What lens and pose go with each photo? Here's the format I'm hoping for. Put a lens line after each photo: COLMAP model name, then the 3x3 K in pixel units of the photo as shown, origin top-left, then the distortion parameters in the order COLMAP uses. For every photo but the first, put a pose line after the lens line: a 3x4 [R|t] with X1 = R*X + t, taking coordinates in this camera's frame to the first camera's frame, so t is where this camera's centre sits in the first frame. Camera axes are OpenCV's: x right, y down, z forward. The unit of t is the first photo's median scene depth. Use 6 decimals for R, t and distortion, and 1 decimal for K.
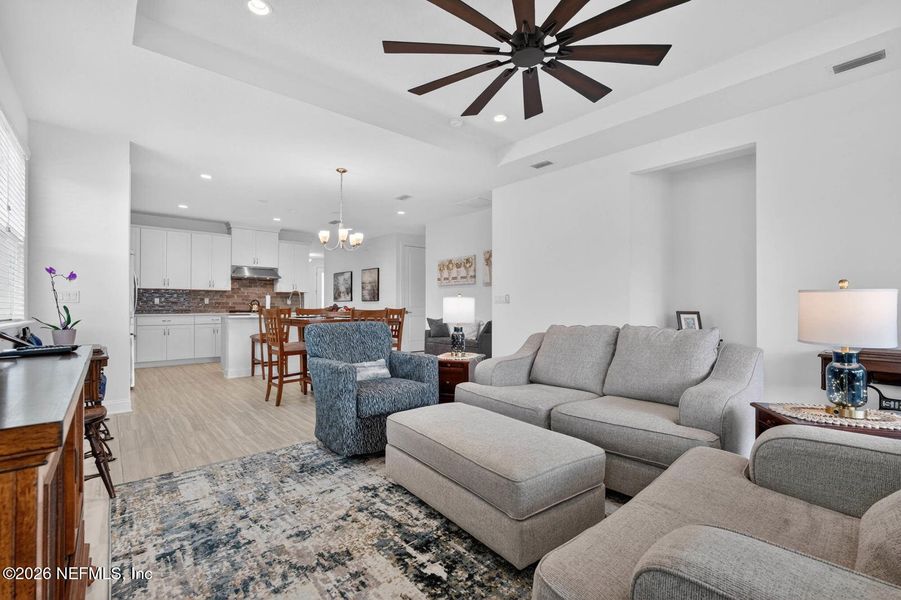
lens RADIAL K [[405.1, 0, 453.8], [0, 405.1, 300.5], [0, 0, 1]] dist [-0.002342, 0.000188]
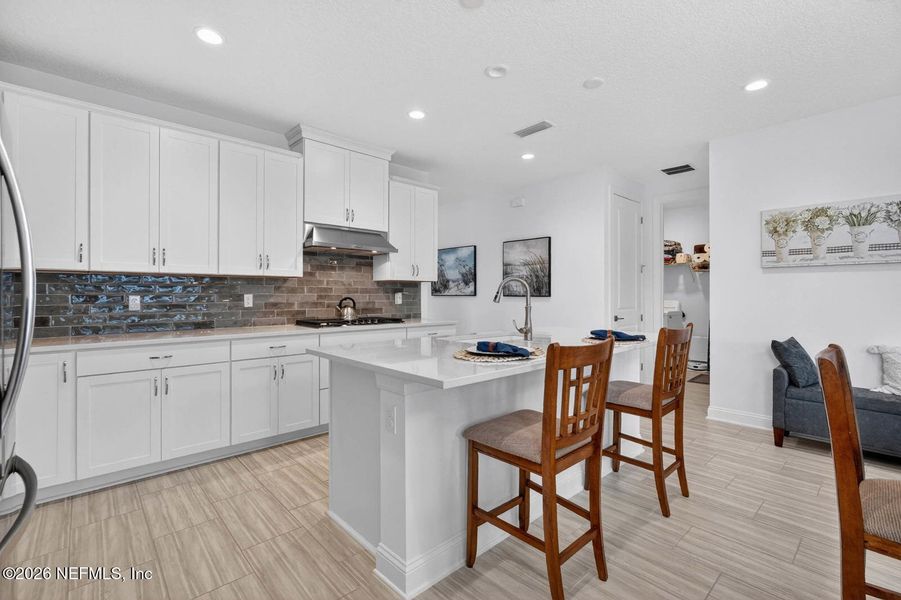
lens RADIAL K [[405.1, 0, 453.8], [0, 405.1, 300.5], [0, 0, 1]] dist [-0.002342, 0.000188]
pose [[0.999103, -0.001475, 0.042317, -0.397358], [0.000222, 0.999562, 0.029599, -0.012065], [-0.042342, -0.029563, 0.998666, 0.535659]]
